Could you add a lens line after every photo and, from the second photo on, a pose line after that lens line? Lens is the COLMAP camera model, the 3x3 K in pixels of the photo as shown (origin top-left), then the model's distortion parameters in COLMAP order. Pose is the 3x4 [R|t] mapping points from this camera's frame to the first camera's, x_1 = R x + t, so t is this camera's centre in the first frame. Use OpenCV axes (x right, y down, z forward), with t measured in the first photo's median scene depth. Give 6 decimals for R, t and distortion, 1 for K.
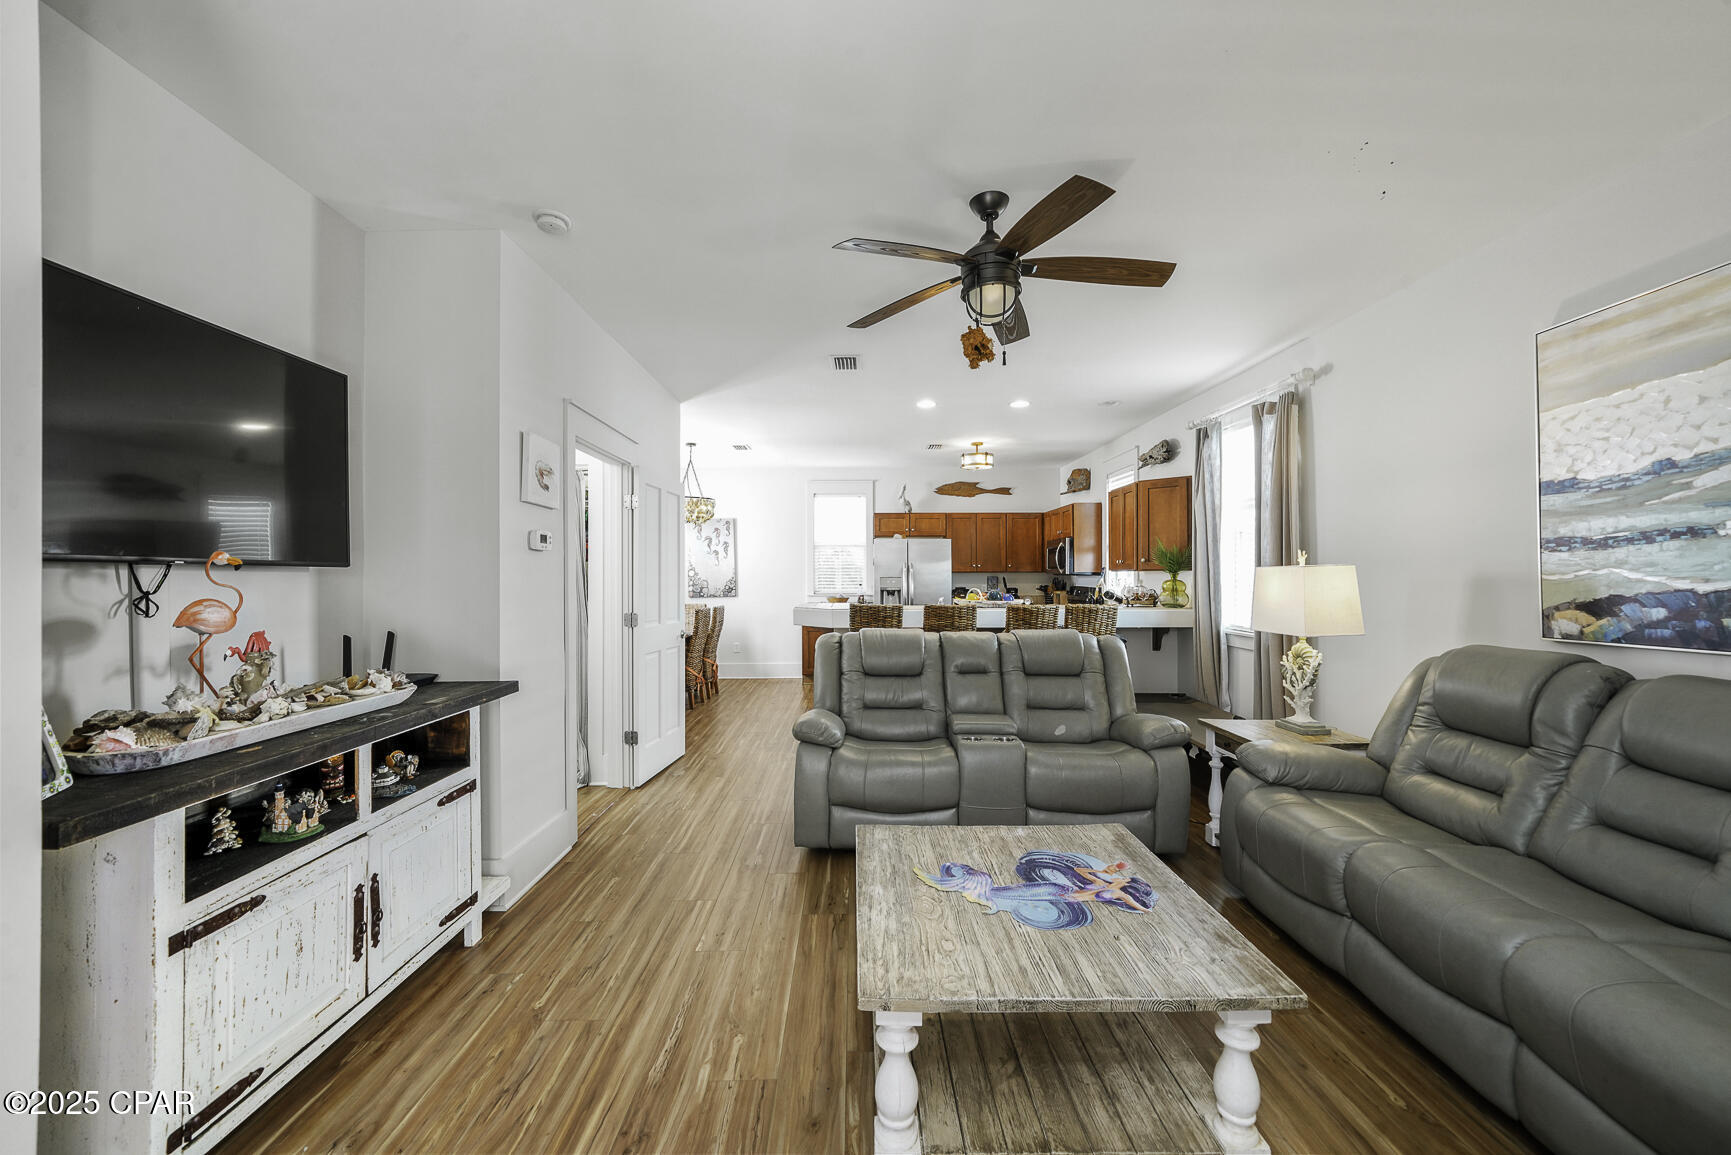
lens RADIAL K [[631.2, 0, 886.3], [0, 631.2, 577.8], [0, 0, 1]] dist [-0.007545, 0.000144]
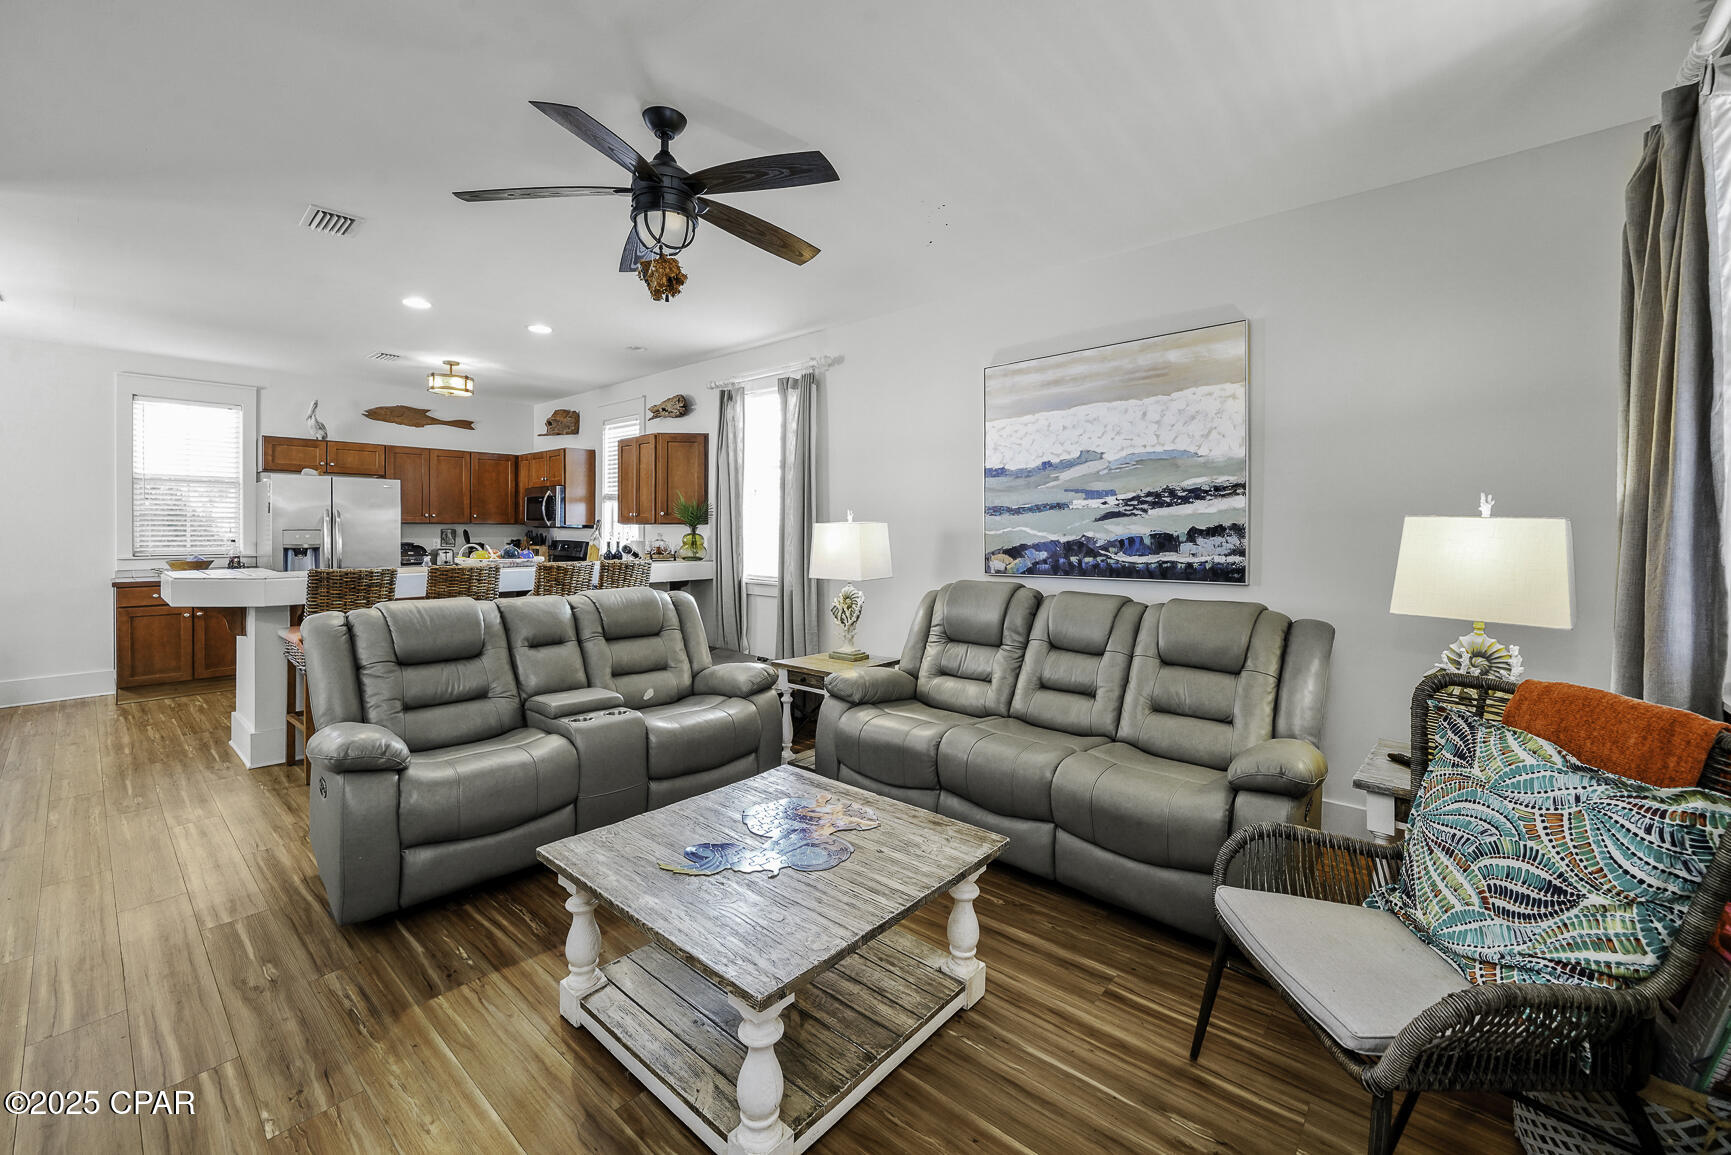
lens RADIAL K [[671.2, 0, 850.9], [0, 671.2, 543.3], [0, 0, 1]] dist [-0.014761, -0.000120]
pose [[0.692141, -0.012068, 0.721661, -0.331095], [-0.003009, 0.999803, 0.019605, -0.005997], [-0.721756, -0.015741, 0.691969, 0.127914]]
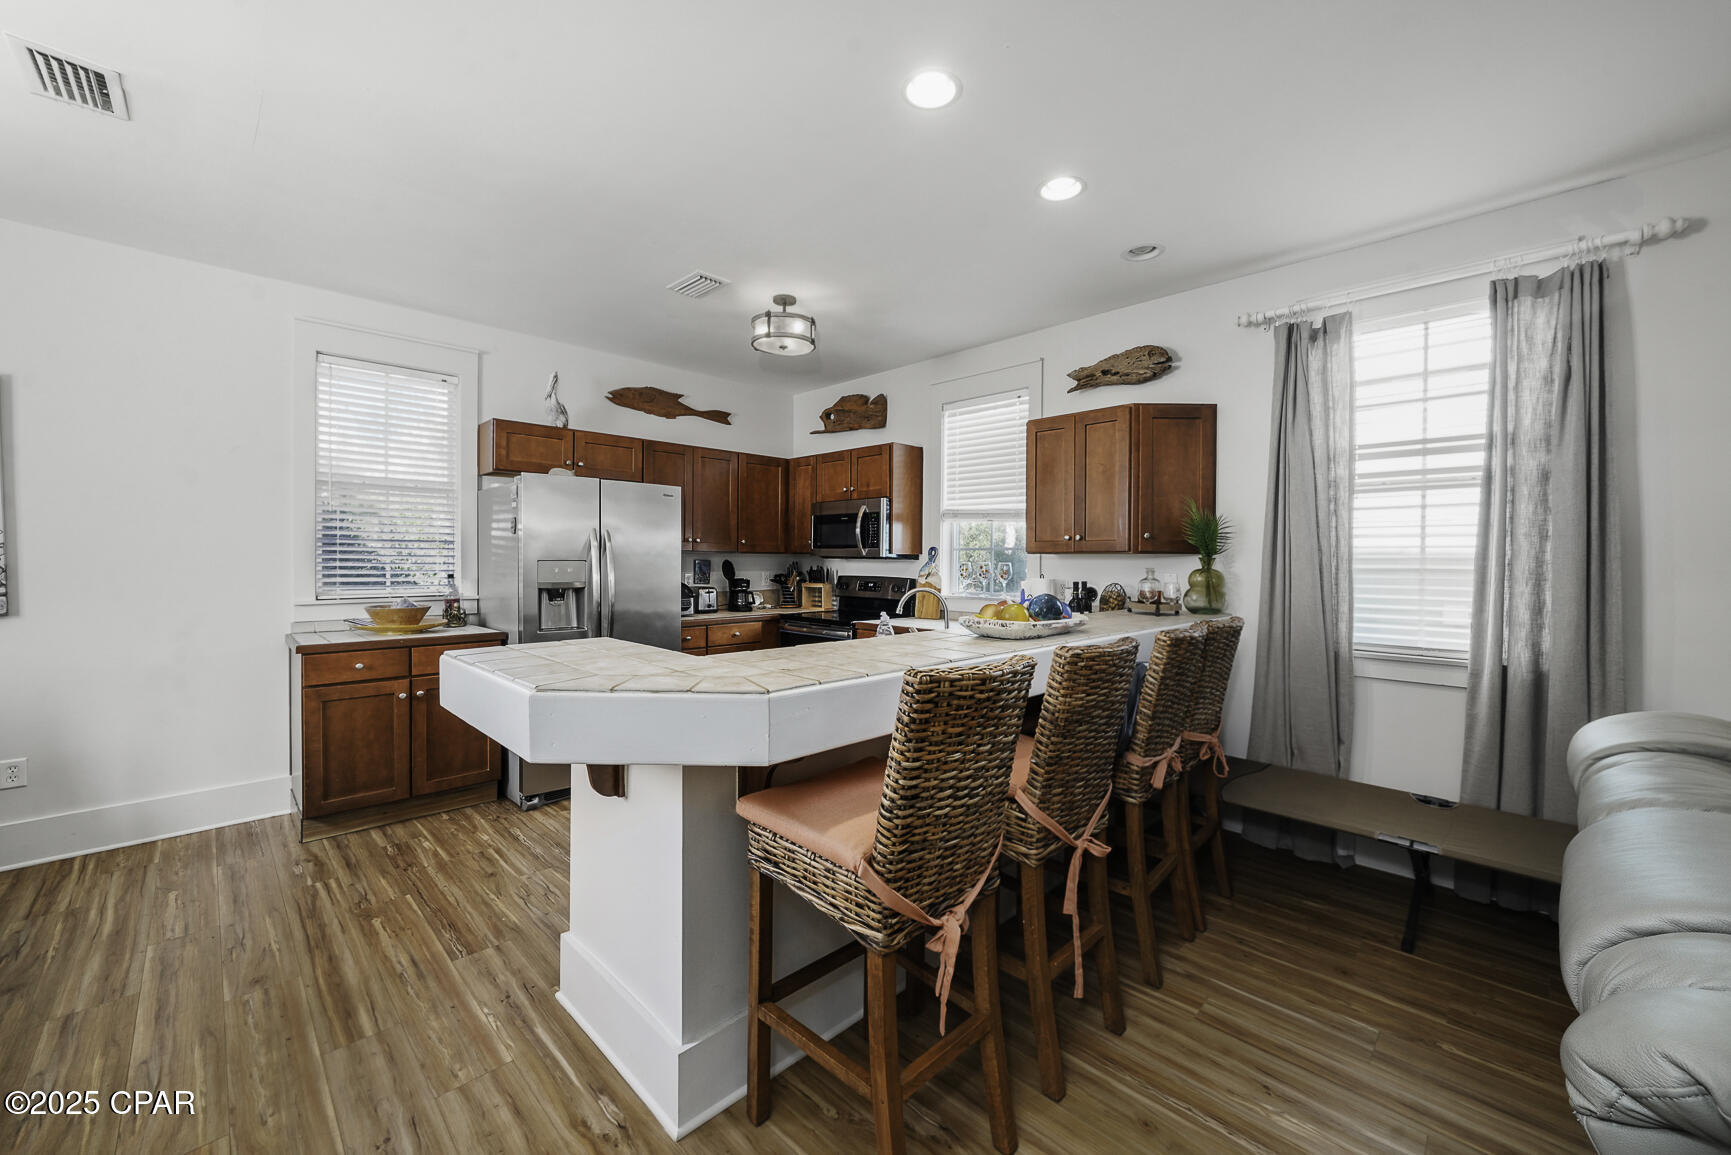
lens RADIAL K [[668.6, 0, 847.0], [0, 668.6, 568.3], [0, 0, 1]] dist [-0.013092, 0.000127]
pose [[0.746018, 0.003328, 0.665917, -0.507688], [-0.008194, 0.999958, 0.004183, 0.006554], [-0.665875, -0.008578, 0.746014, 1.597727]]
